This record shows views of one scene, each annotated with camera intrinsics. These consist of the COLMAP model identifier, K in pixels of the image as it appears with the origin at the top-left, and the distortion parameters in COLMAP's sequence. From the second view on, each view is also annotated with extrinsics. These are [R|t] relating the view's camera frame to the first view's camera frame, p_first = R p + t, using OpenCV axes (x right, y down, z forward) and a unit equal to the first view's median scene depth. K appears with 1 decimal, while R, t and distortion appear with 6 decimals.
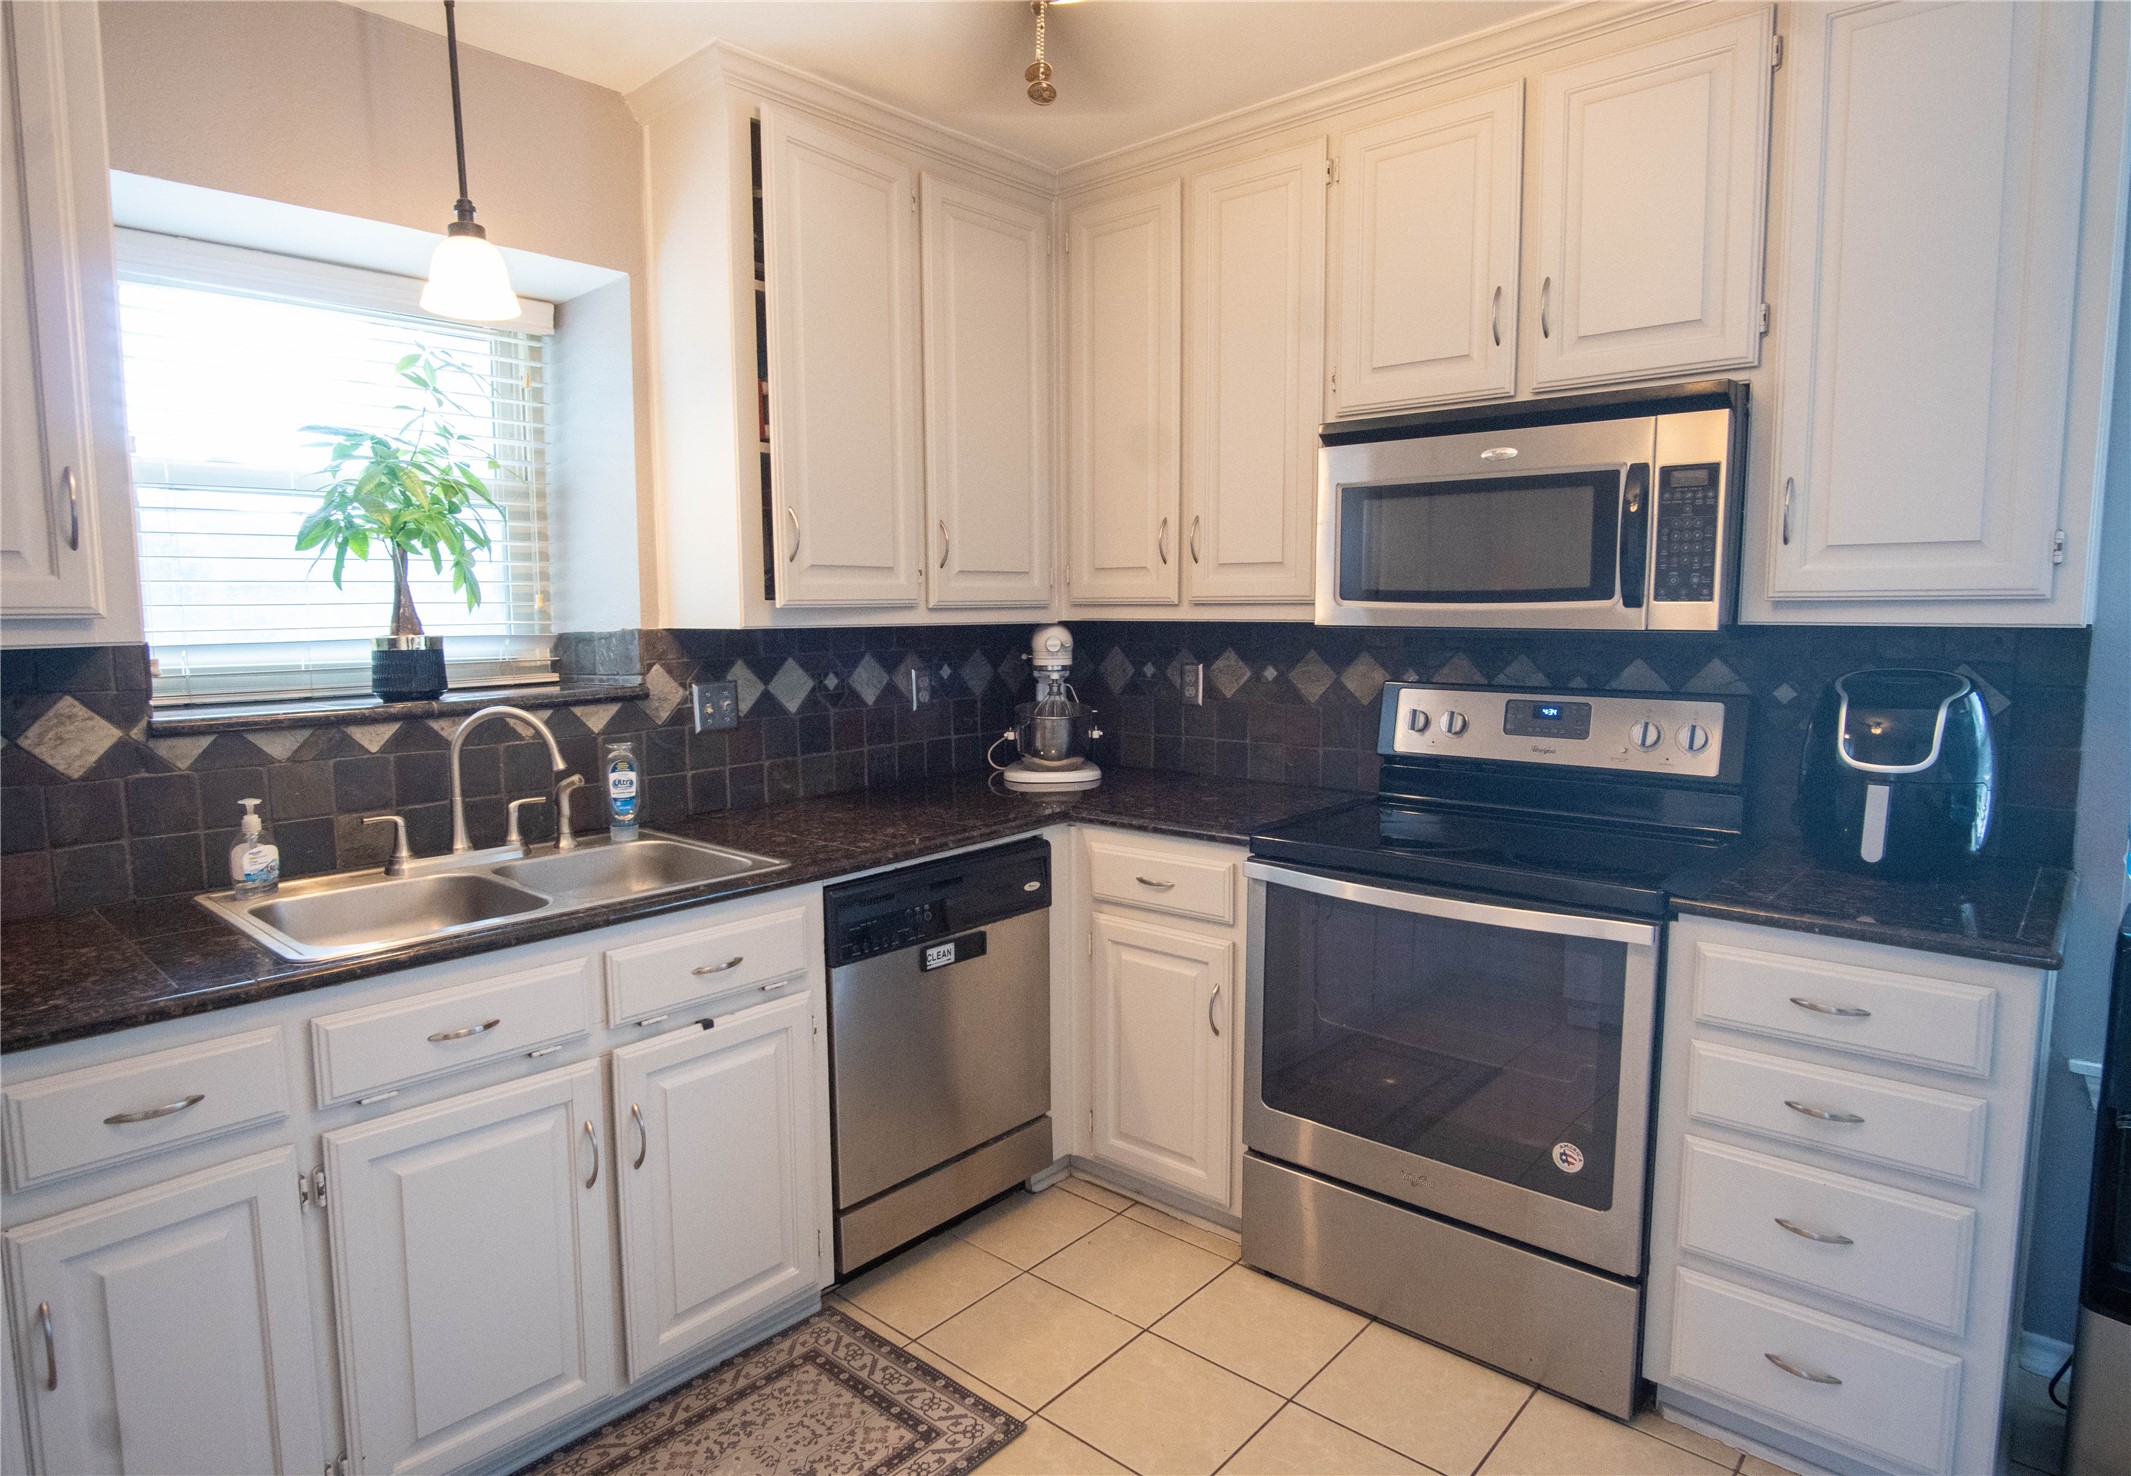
lens RADIAL K [[1181.4, 0, 1031.8], [0, 1181.4, 742.1], [0, 0, 1]] dist [-0.032425, 0.005398]
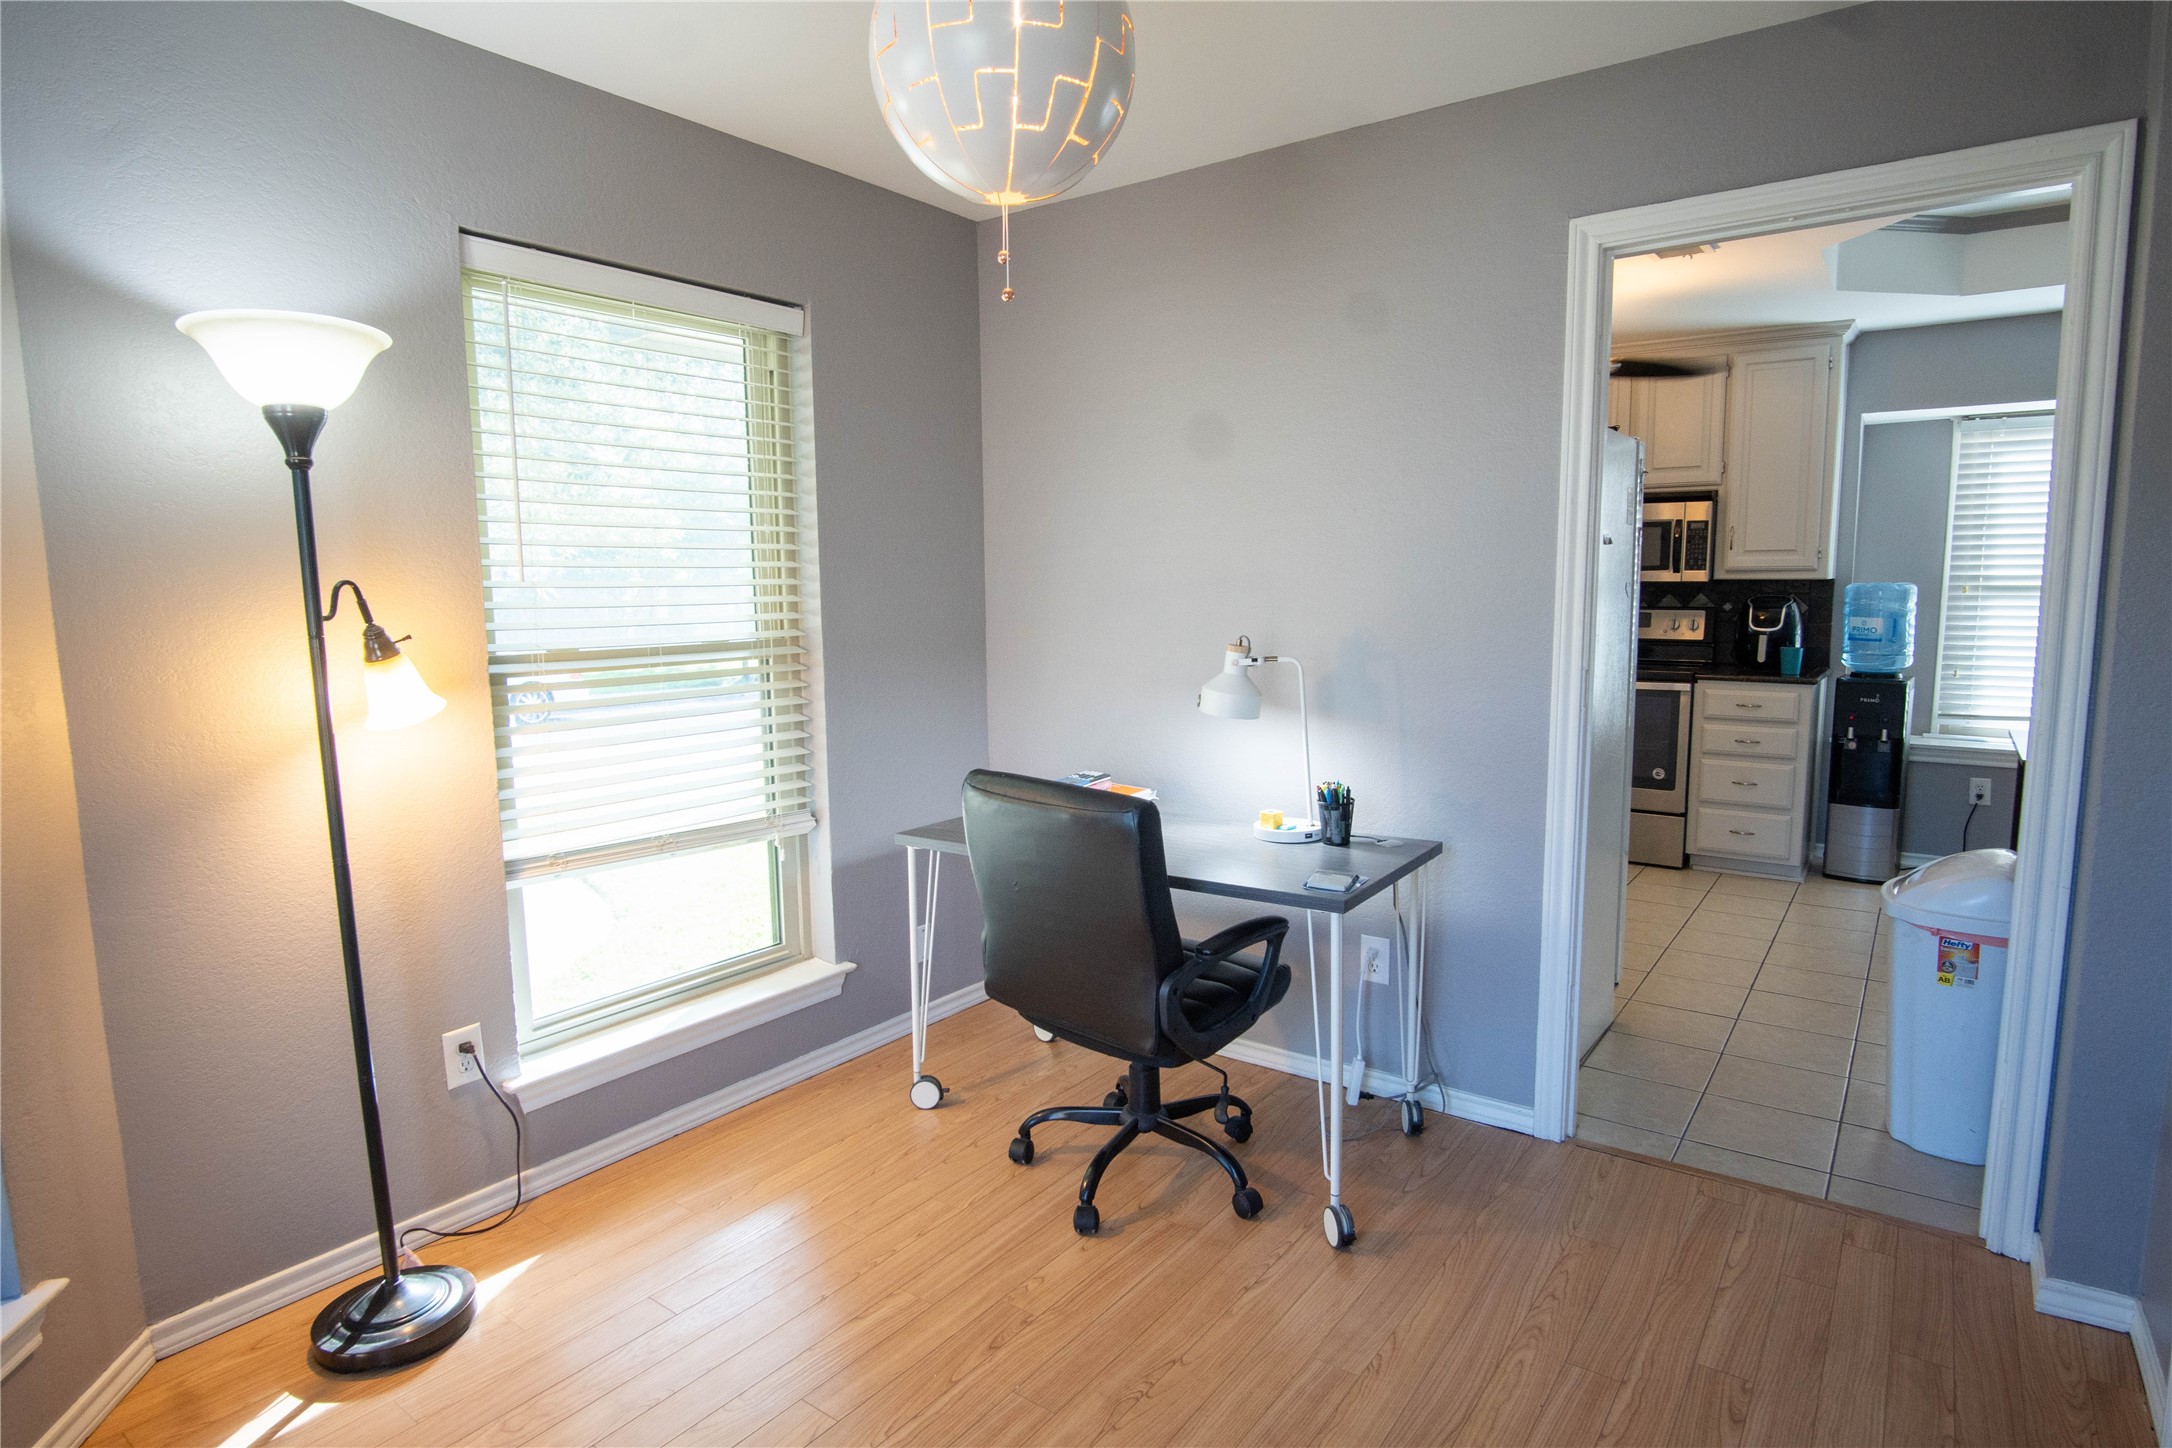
lens RADIAL K [[1157.8, 0, 1084.6], [0, 1157.8, 726.3], [0, 0, 1]] dist [-0.035648, 0.007366]
pose [[0.994261, -0.015965, 0.105786, -1.094459], [0.014269, 0.999757, 0.016777, 0.169169], [-0.106028, -0.015172, 0.994247, -1.441855]]
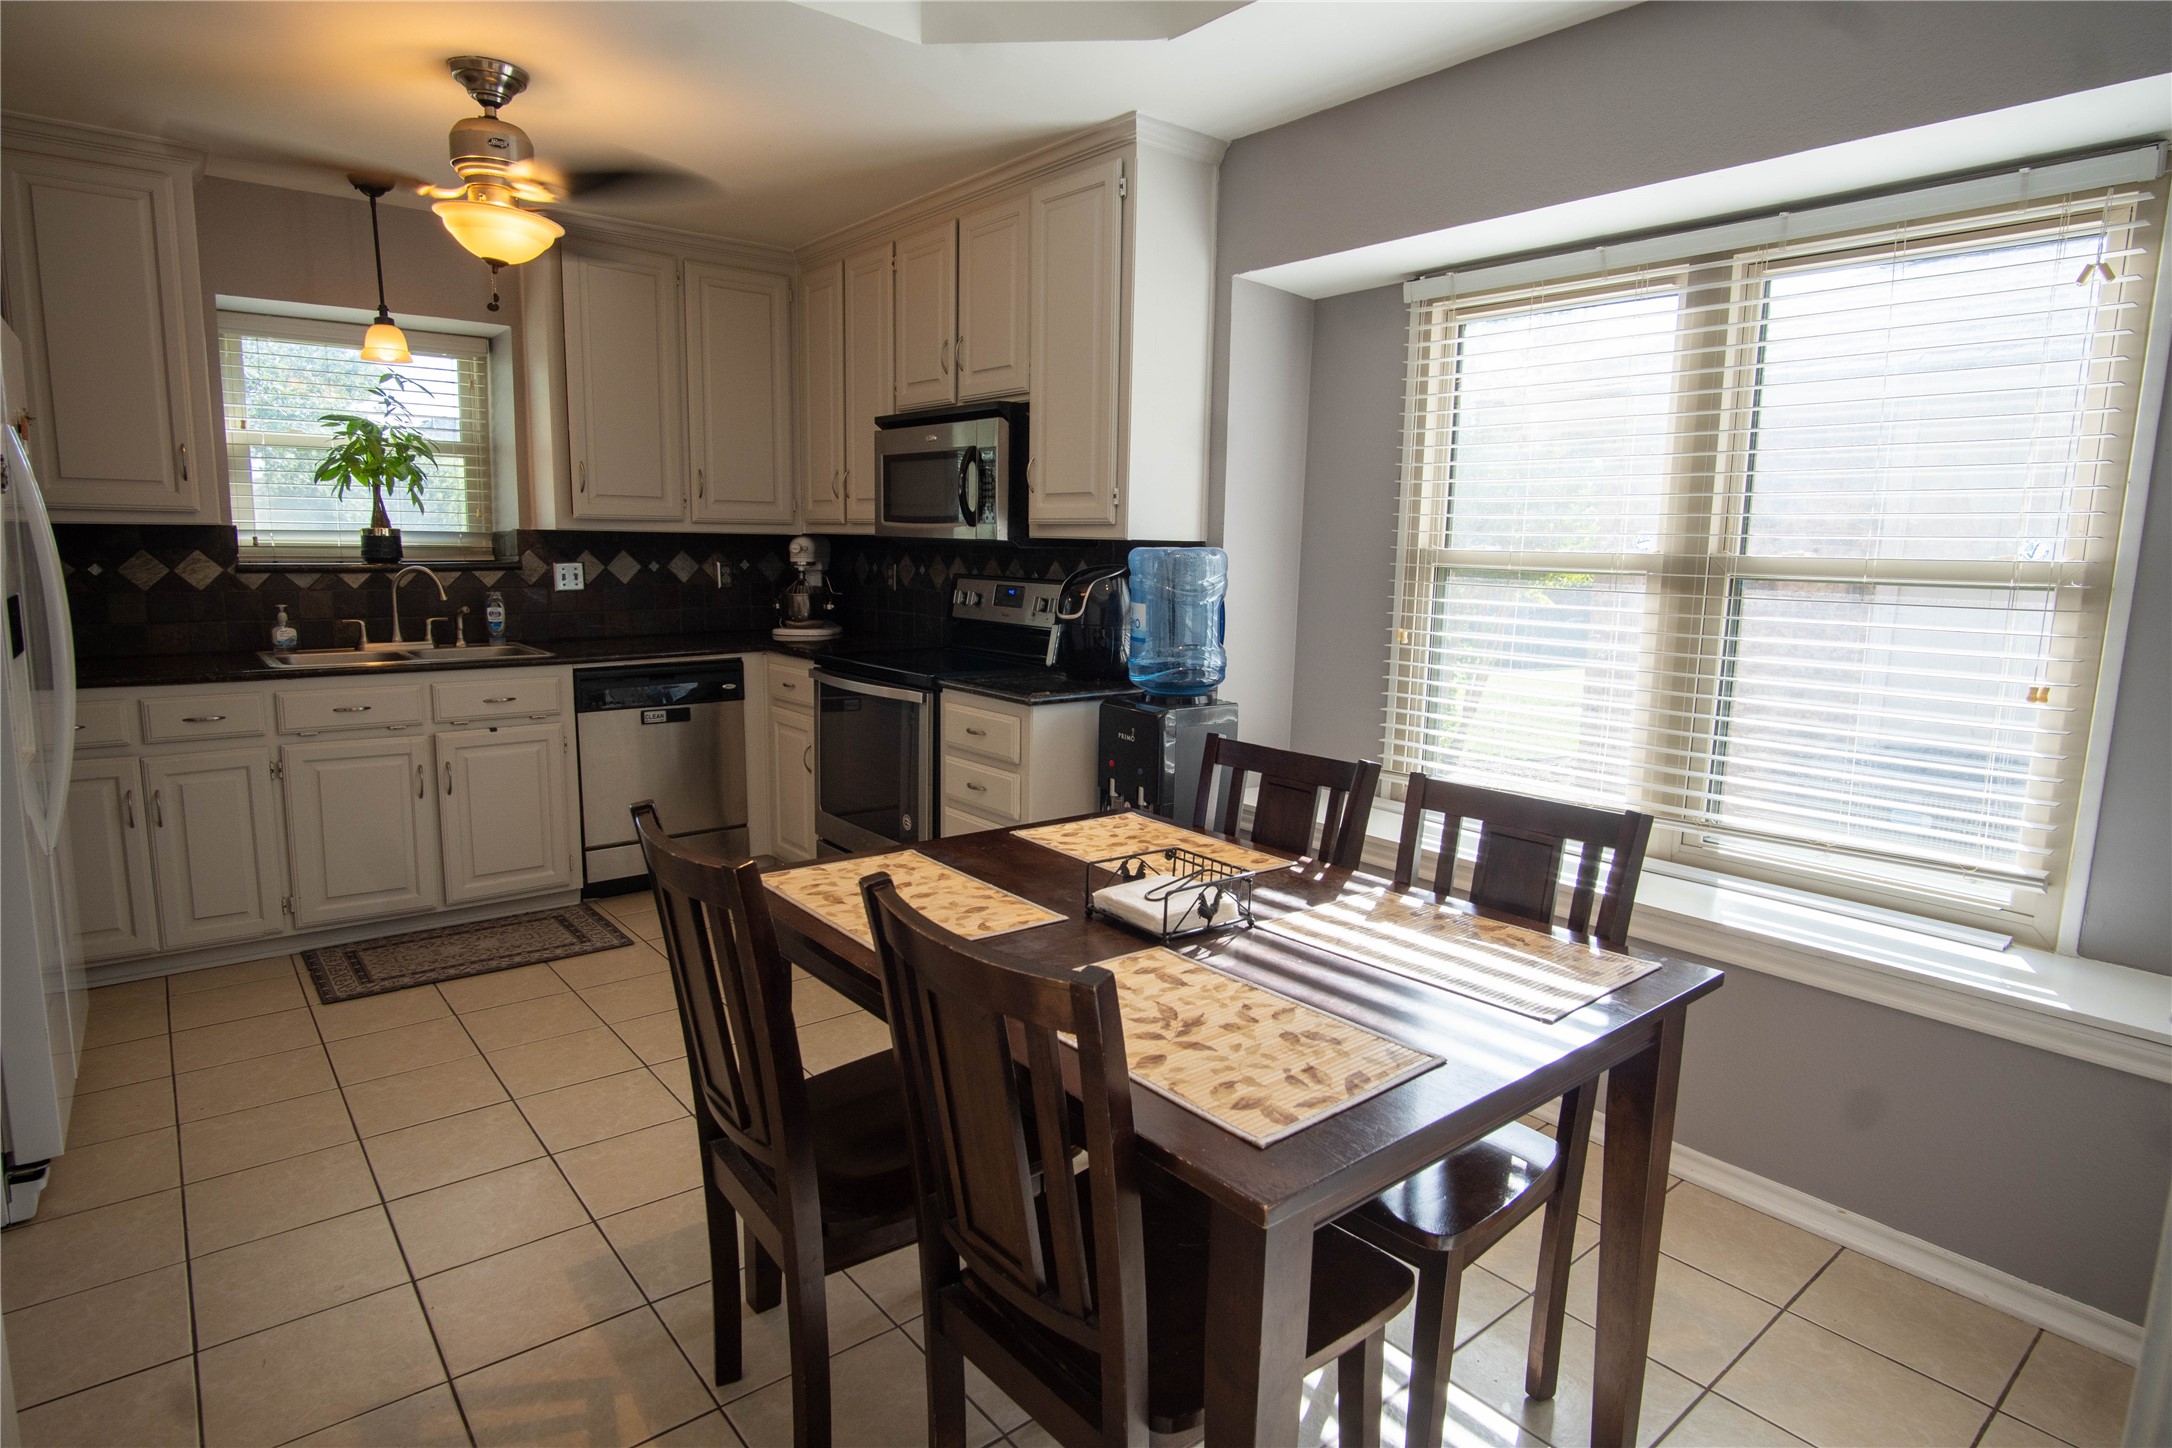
lens RADIAL K [[1157.8, 0, 1098.2], [0, 1157.8, 731.0], [0, 0, 1]] dist [-0.035648, 0.007366]
pose [[0.990690, 0.050543, -0.126403, 0.928028], [-0.044504, 0.997750, 0.050150, 0.098474], [0.128654, -0.044058, 0.990710, -0.734657]]
